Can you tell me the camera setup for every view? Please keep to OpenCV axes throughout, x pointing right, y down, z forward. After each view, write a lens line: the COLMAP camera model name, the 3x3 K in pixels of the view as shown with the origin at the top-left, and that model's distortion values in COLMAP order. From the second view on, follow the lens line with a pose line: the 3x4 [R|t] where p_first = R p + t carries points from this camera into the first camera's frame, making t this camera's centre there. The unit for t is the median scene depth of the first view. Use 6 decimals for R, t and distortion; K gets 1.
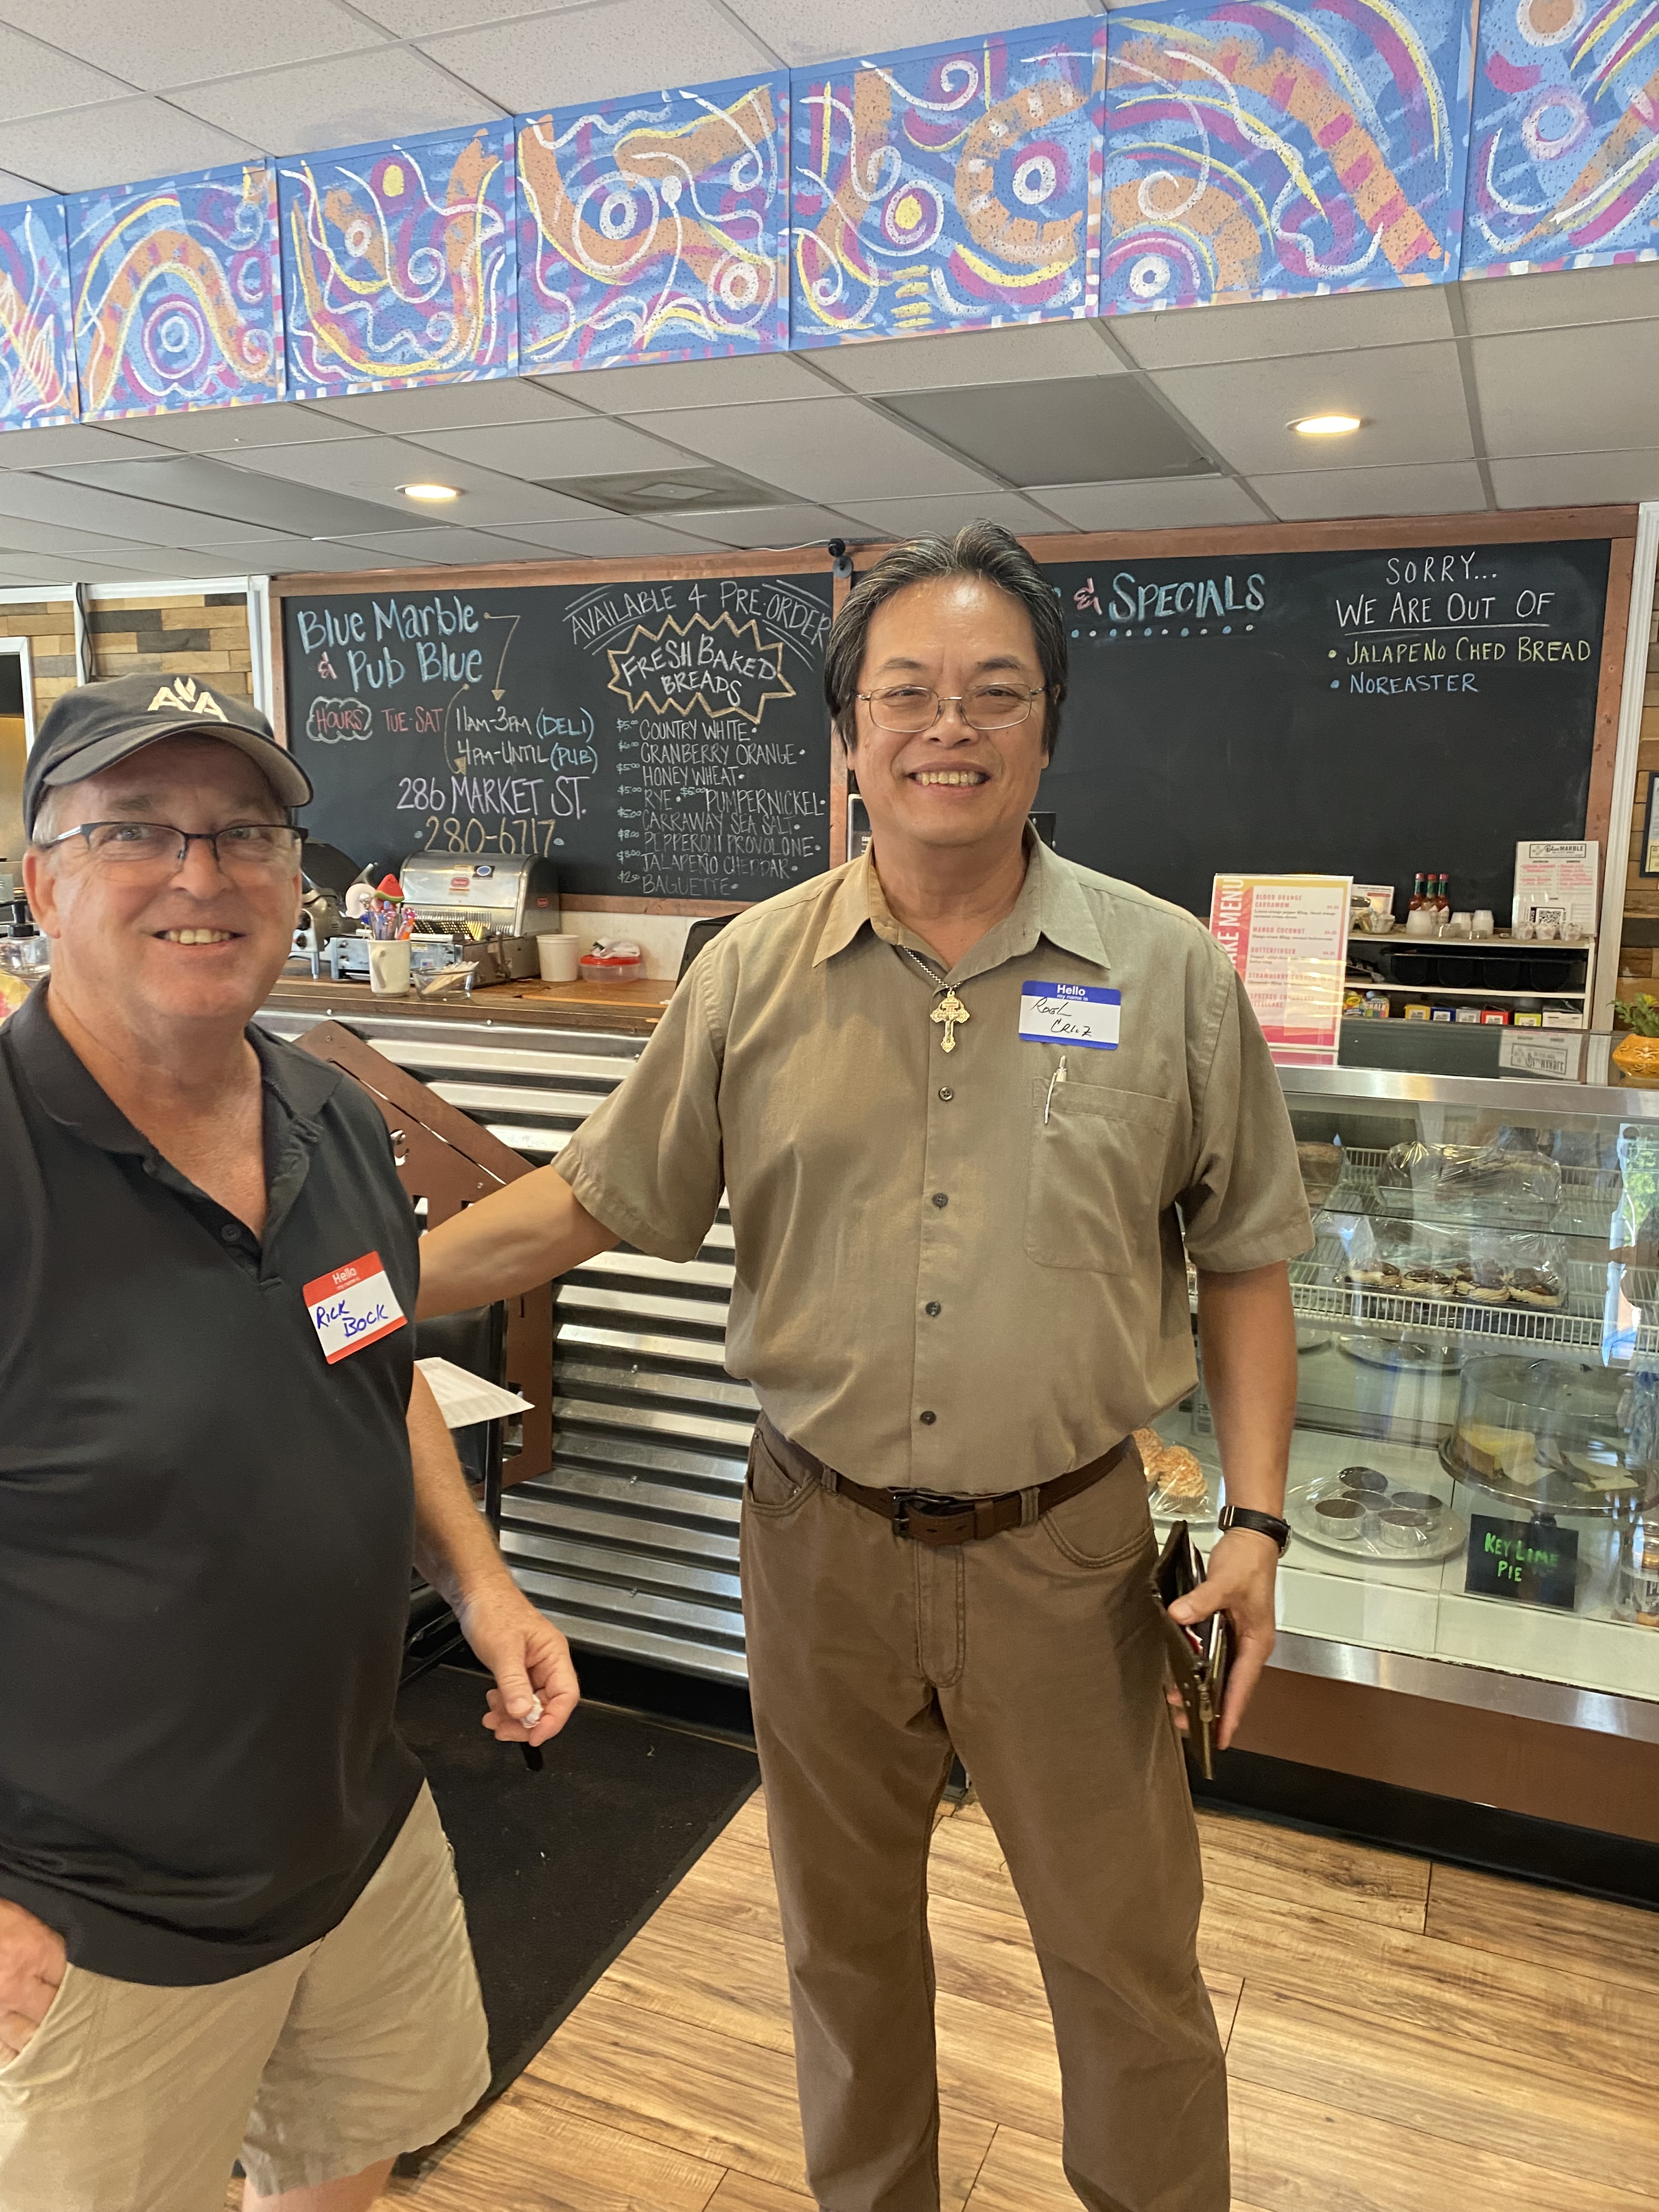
lens RADIAL K [[1691.8, 0, 810.9], [0, 1691.8, 1120.6], [0, 0, 1]] dist [0.018576, -0.014897]
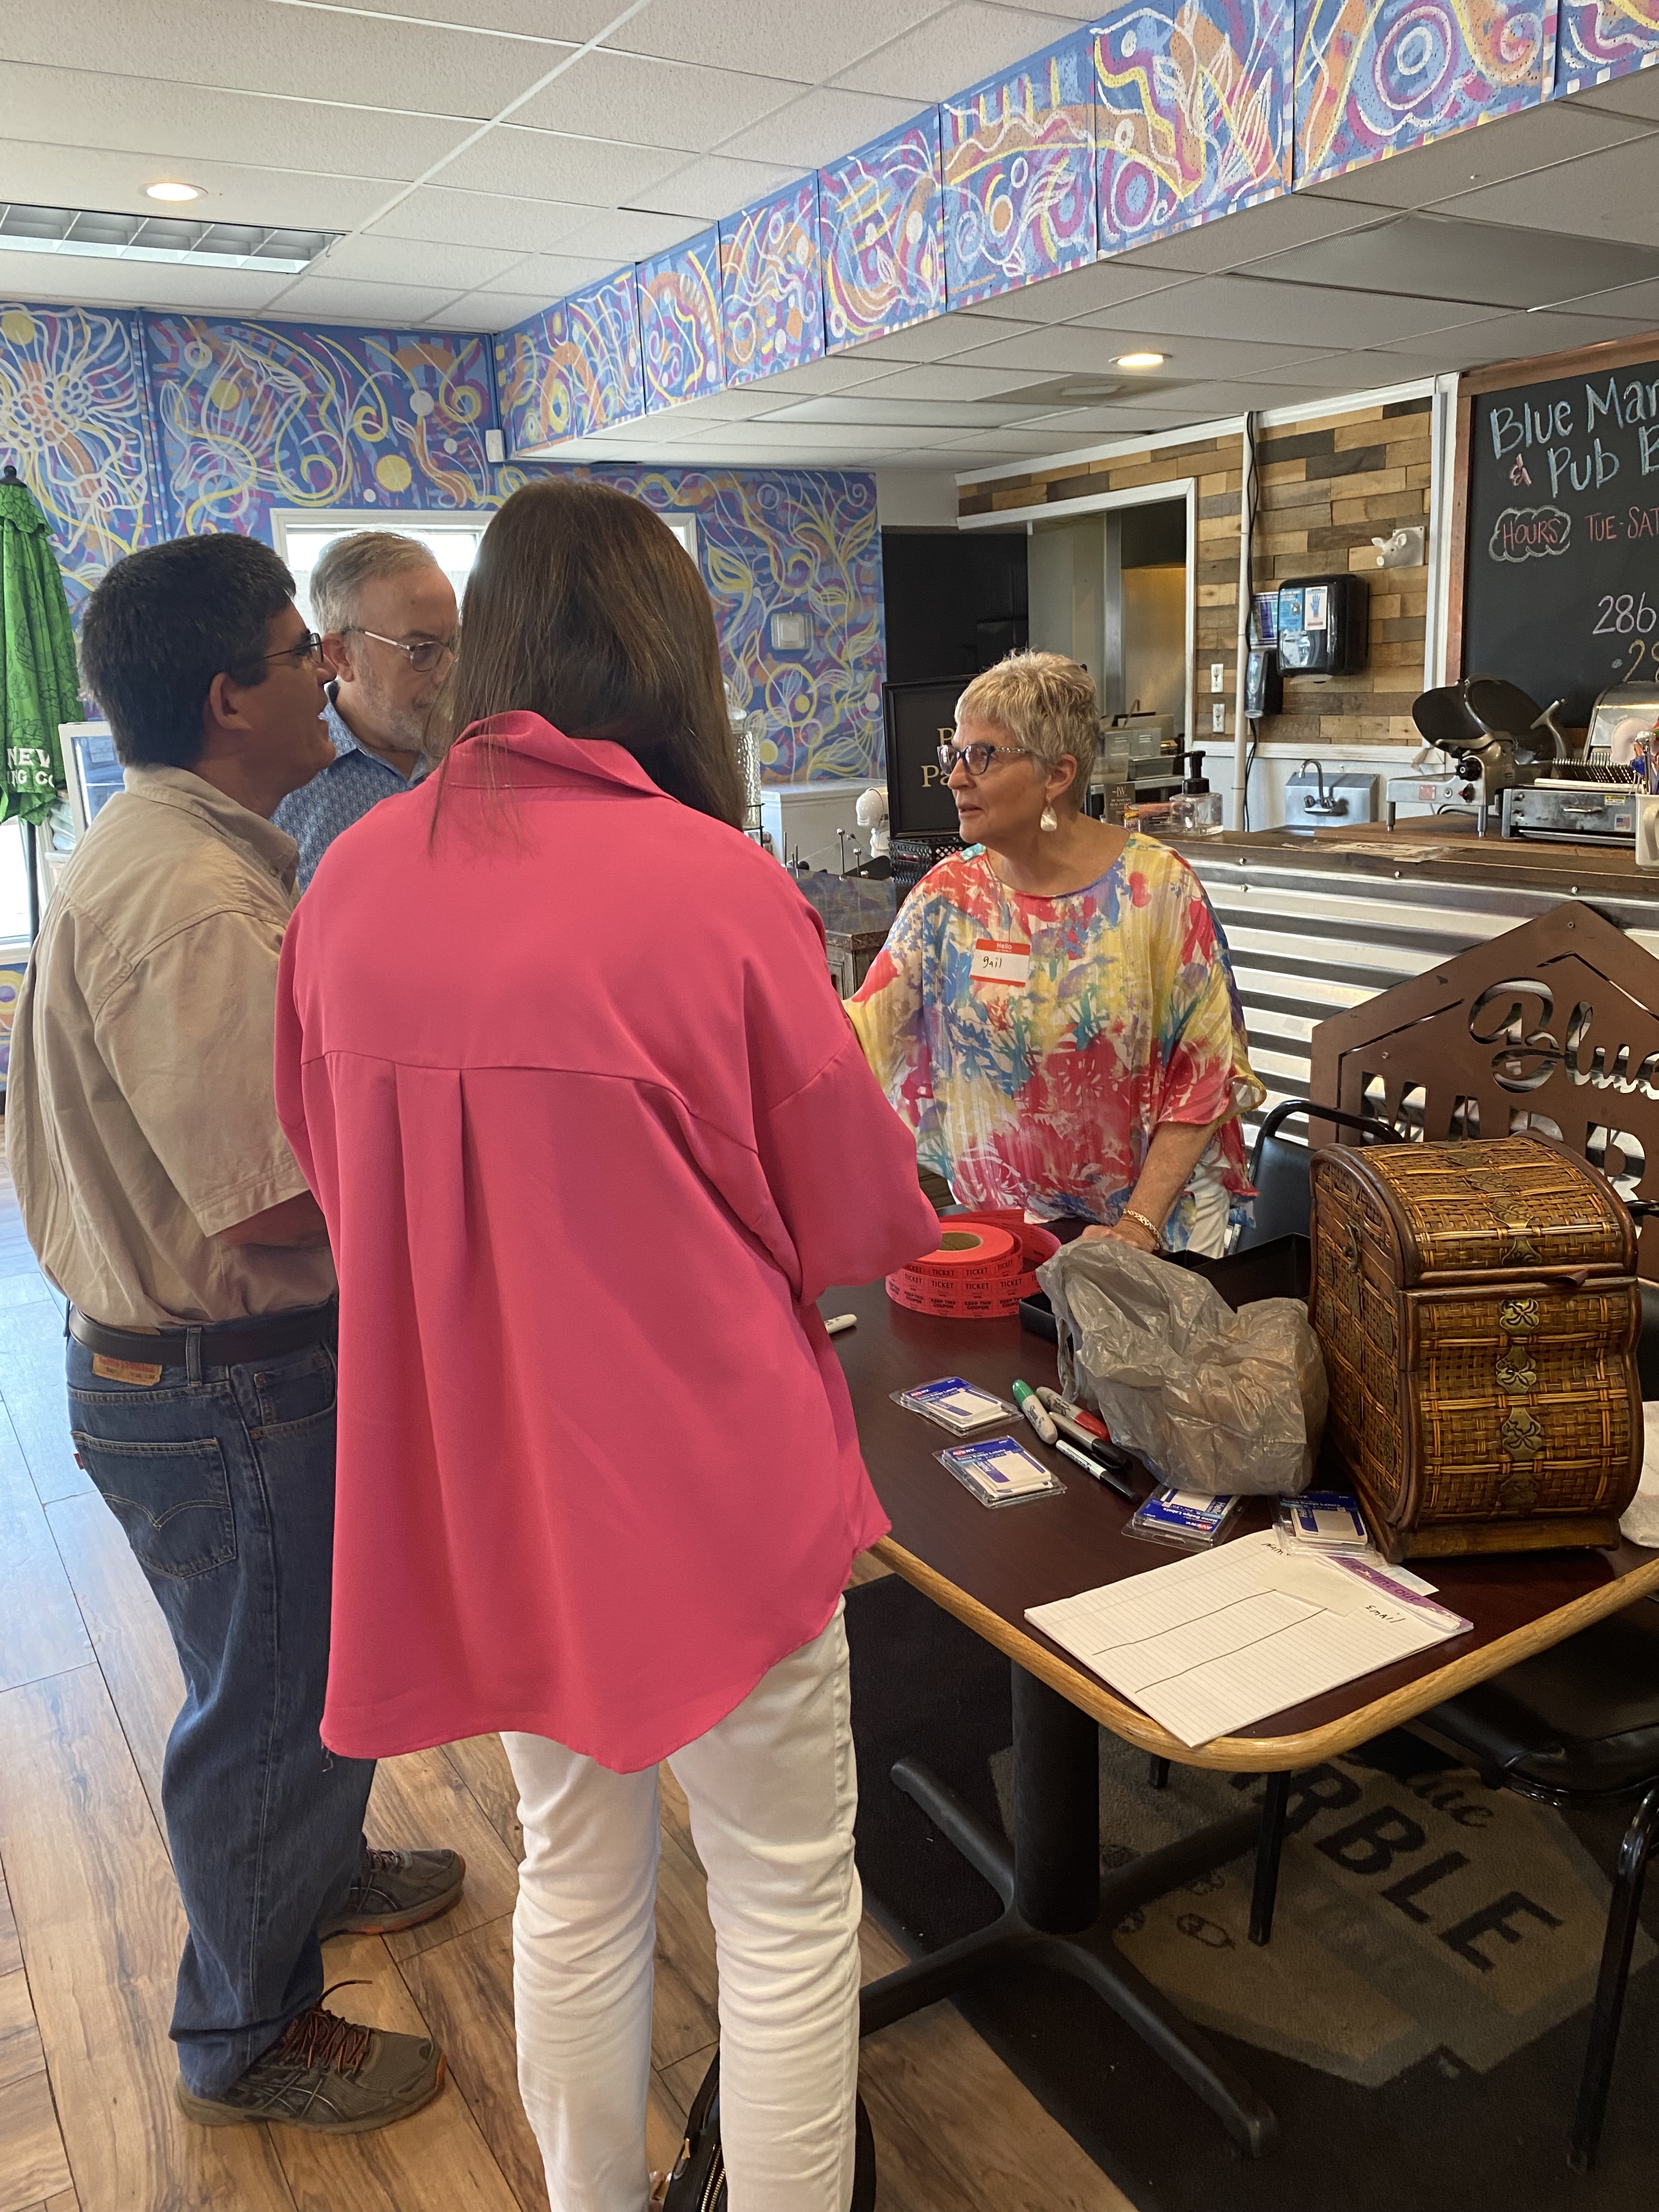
lens RADIAL K [[1691.8, 0, 840.3], [0, 1691.8, 1088.4], [0, 0, 1]] dist [0.018576, -0.014897]
pose [[0.819652, 0.092021, -0.565423, -0.088102], [-0.053876, 0.995022, 0.083837, -0.016540], [0.570323, -0.038255, 0.820529, 0.143273]]
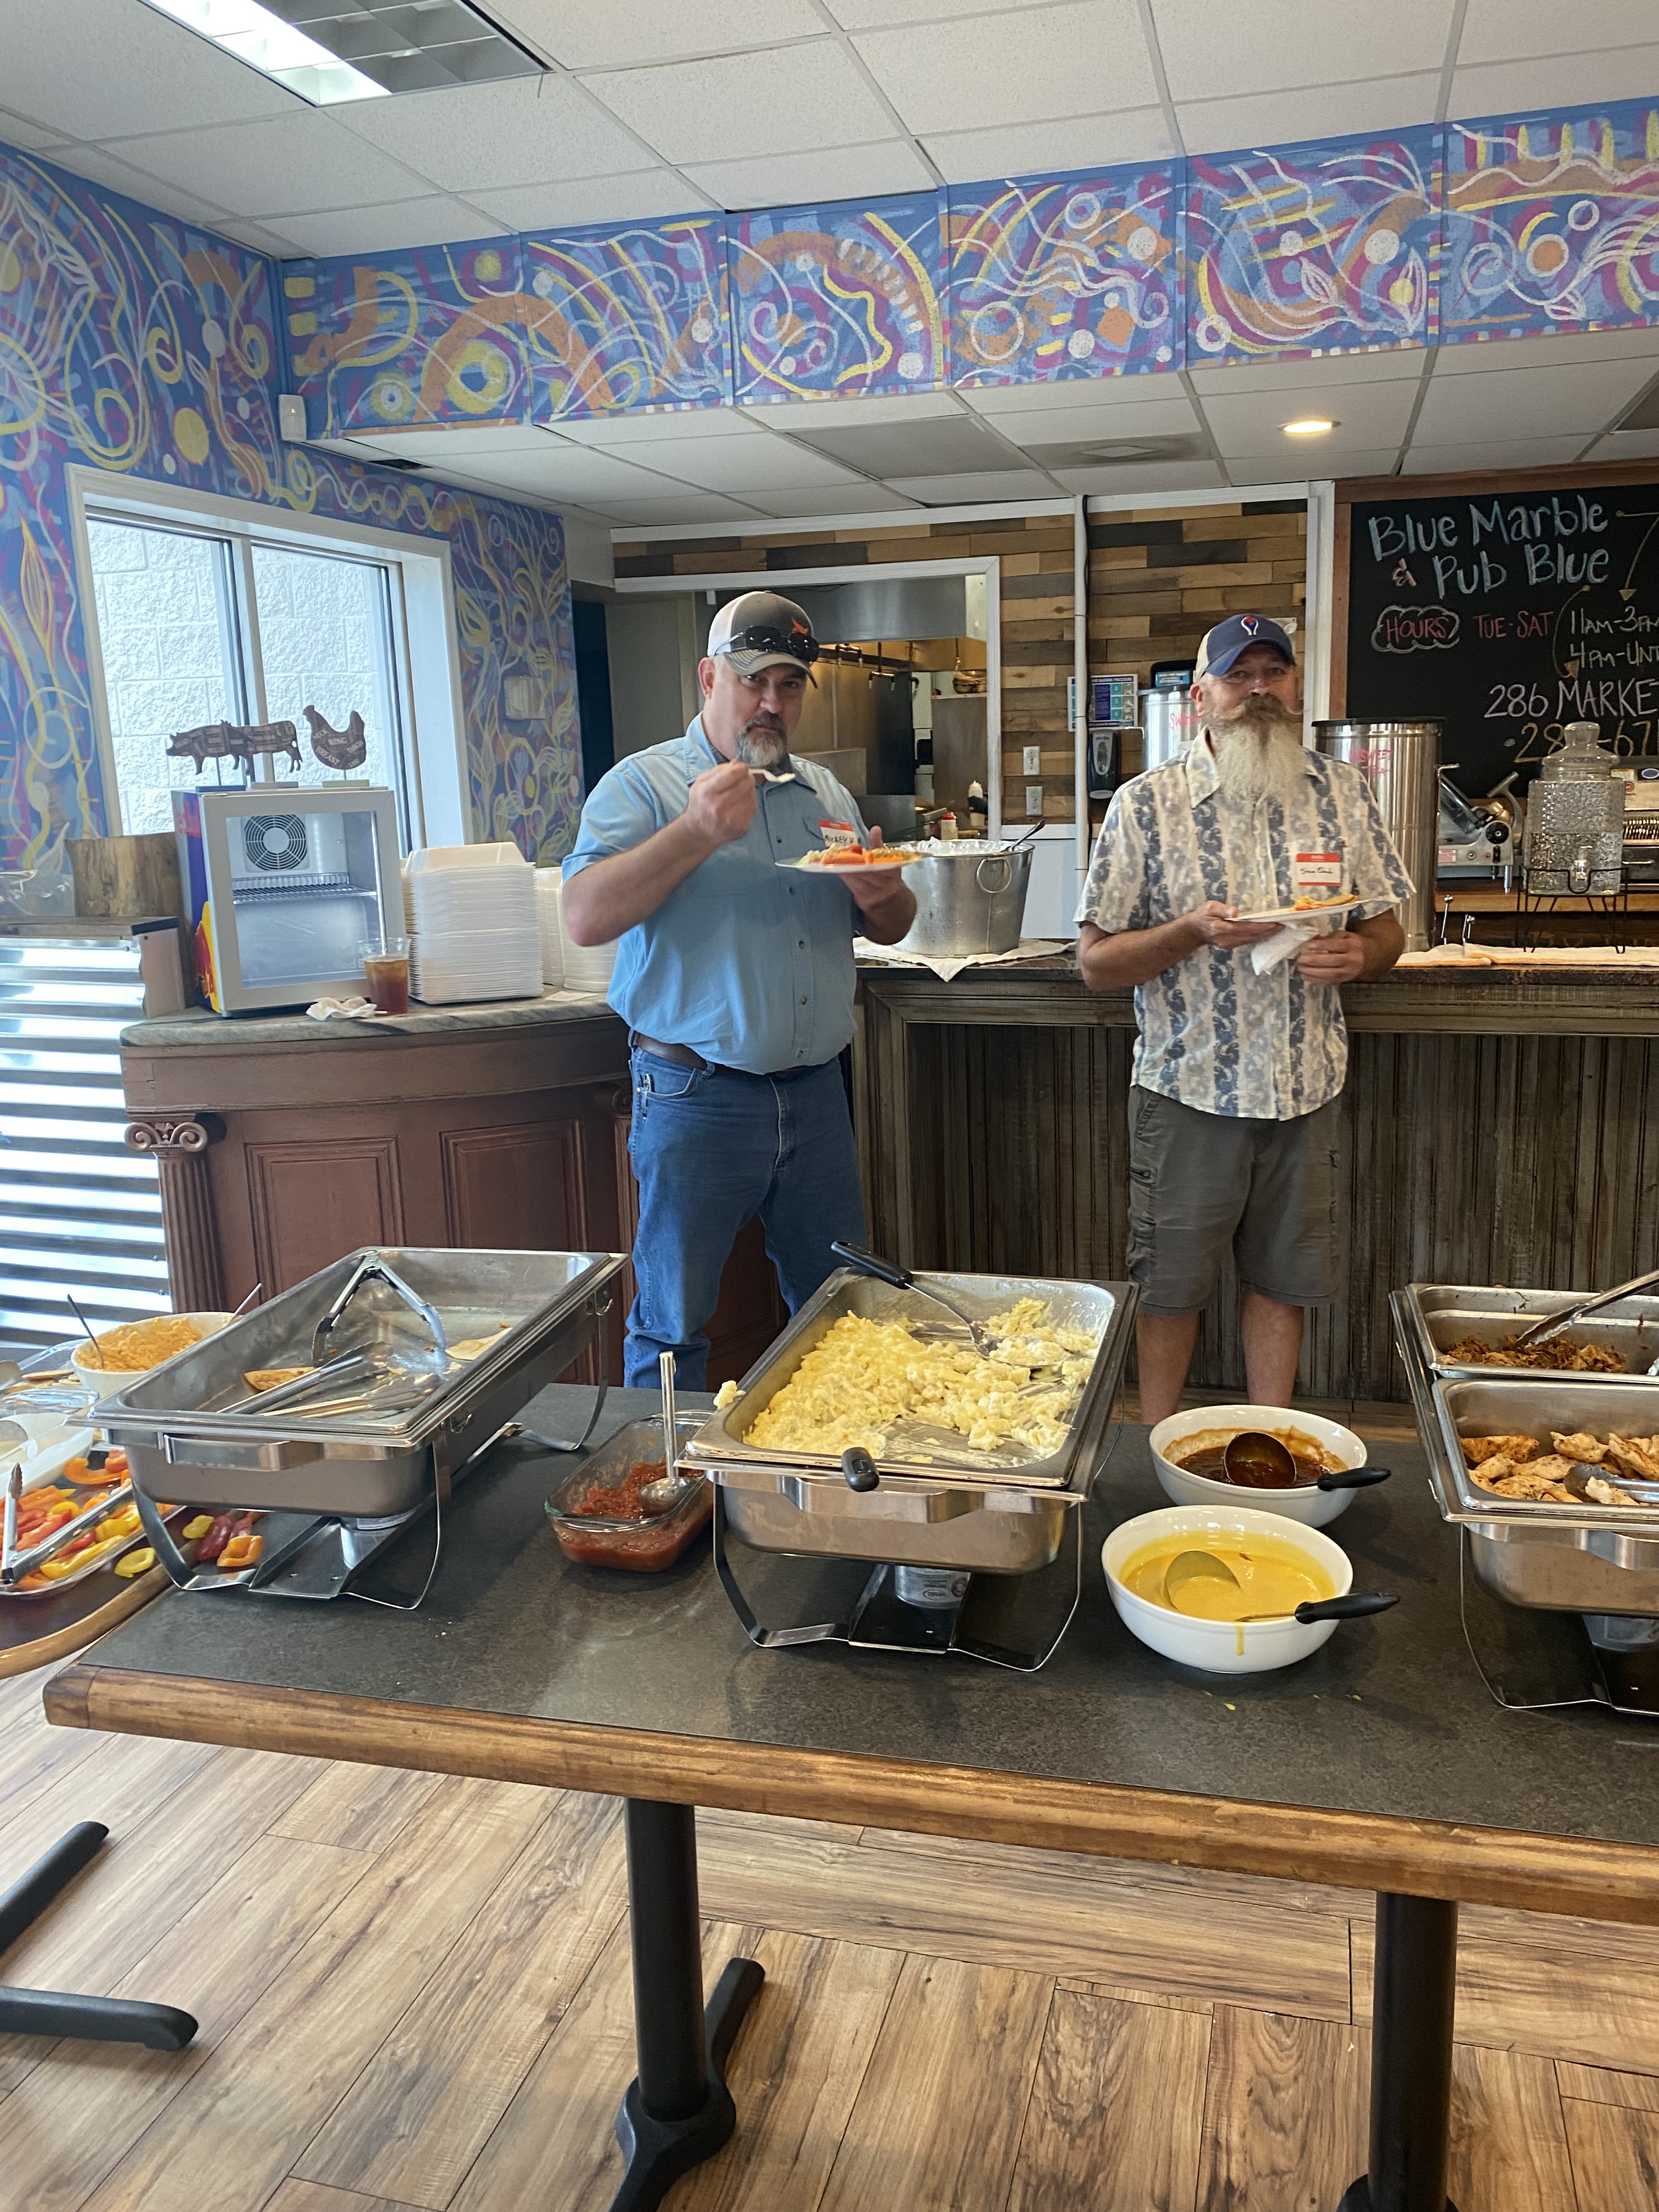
lens RADIAL K [[1691.8, 0, 856.0], [0, 1691.8, 1084.2], [0, 0, 1]] dist [0.018576, -0.014897]
pose [[0.989753, -0.067275, 0.125946, -1.241326], [0.065412, 0.997680, 0.018875, -0.027017], [-0.126923, -0.010443, 0.991858, 0.129950]]
